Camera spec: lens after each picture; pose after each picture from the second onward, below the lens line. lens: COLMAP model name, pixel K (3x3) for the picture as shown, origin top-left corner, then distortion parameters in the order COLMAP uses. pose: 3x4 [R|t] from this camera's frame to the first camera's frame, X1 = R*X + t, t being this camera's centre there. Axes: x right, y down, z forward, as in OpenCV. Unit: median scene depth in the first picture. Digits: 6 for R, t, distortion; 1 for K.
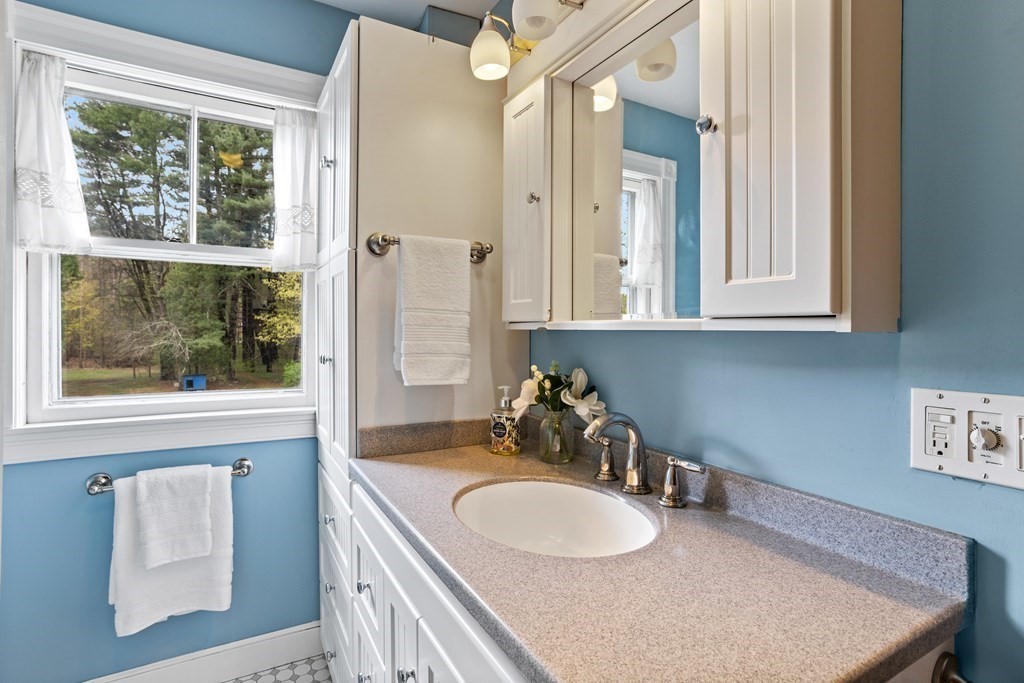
lens RADIAL K [[517.2, 0, 516.3], [0, 517.2, 331.9], [0, 0, 1]] dist [-0.048077, 0.028112]
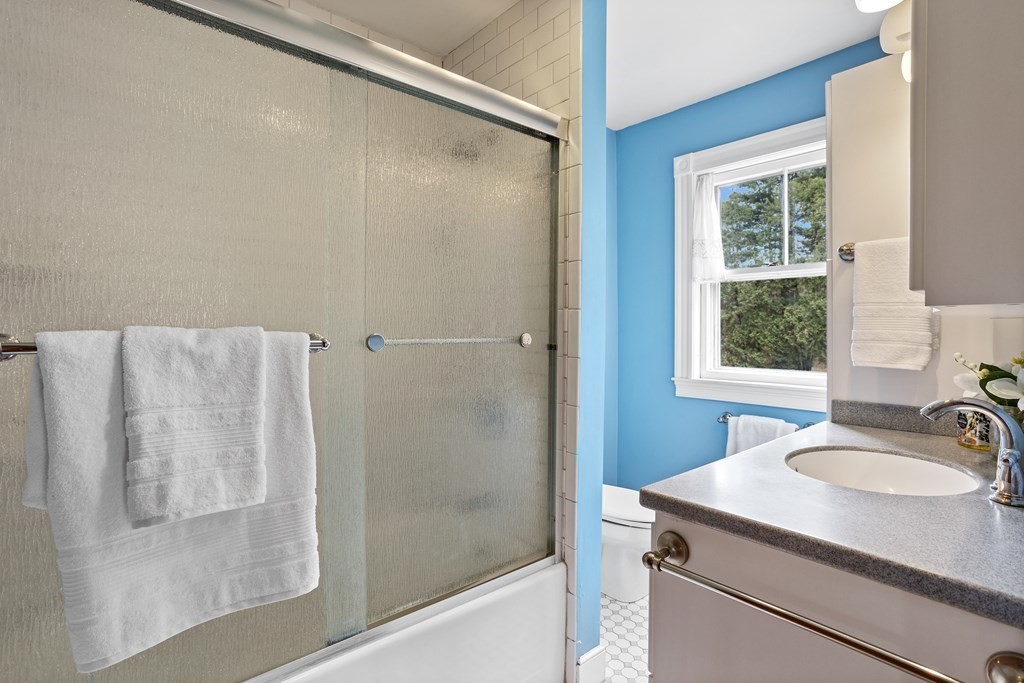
lens RADIAL K [[517.2, 0, 516.3], [0, 517.2, 331.9], [0, 0, 1]] dist [-0.048077, 0.028112]
pose [[0.211022, -0.003912, -0.977473, 0.732715], [-0.009418, 0.999937, -0.006035, 0.034521], [0.977436, 0.010479, 0.210972, -0.036588]]
